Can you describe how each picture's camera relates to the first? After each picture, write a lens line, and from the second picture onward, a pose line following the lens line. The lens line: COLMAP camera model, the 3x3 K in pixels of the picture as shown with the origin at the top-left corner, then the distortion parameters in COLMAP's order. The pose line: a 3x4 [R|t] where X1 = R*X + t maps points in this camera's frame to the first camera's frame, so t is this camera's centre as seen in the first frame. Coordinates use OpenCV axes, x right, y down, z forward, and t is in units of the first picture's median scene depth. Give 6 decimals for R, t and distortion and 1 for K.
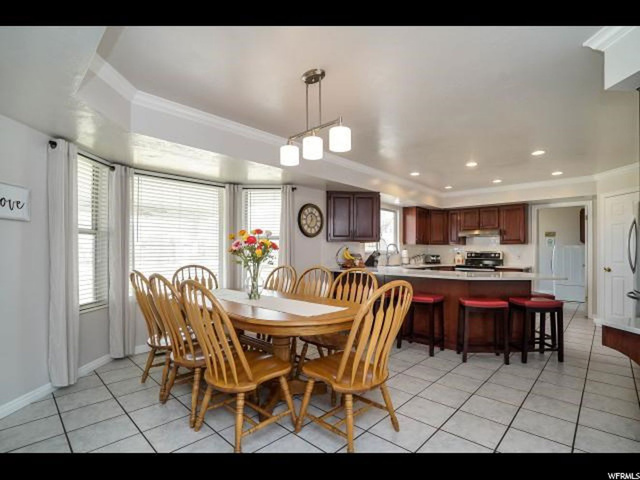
lens RADIAL K [[312.0, 0, 317.3], [0, 312.0, 250.1], [0, 0, 1]] dist [-0.043646, 0.000427]
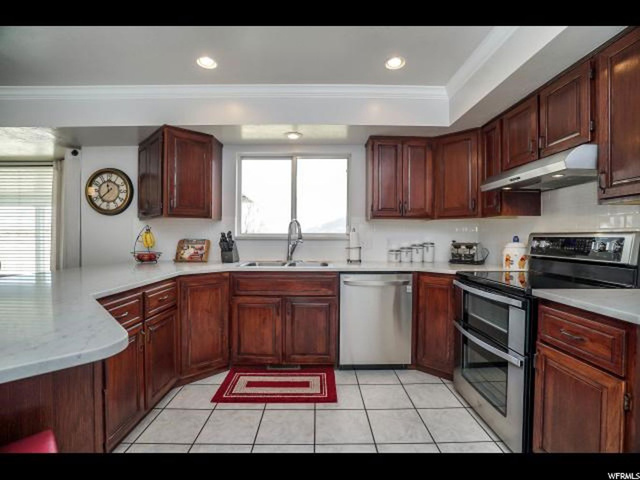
lens RADIAL K [[302.0, 0, 316.5], [0, 302.0, 239.4], [0, 0, 1]] dist [-0.042579, 0.000489]
pose [[0.695861, 0.003212, -0.718169, 0.601664], [0.003447, 0.999964, 0.007812, 0.007706], [0.718168, -0.007911, 0.695825, 0.662330]]
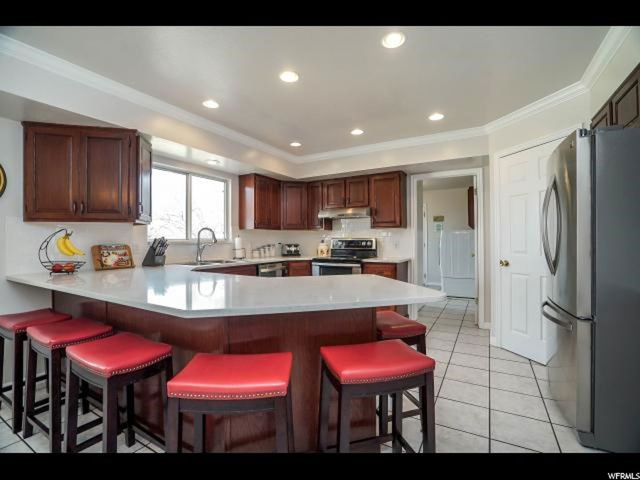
lens RADIAL K [[302.0, 0, 316.5], [0, 302.0, 239.4], [0, 0, 1]] dist [-0.042579, 0.000489]
pose [[0.970470, -0.010096, 0.241011, 0.299029], [0.009953, 0.999949, 0.001811, 0.004395], [-0.241017, 0.000641, 0.970521, 0.340818]]
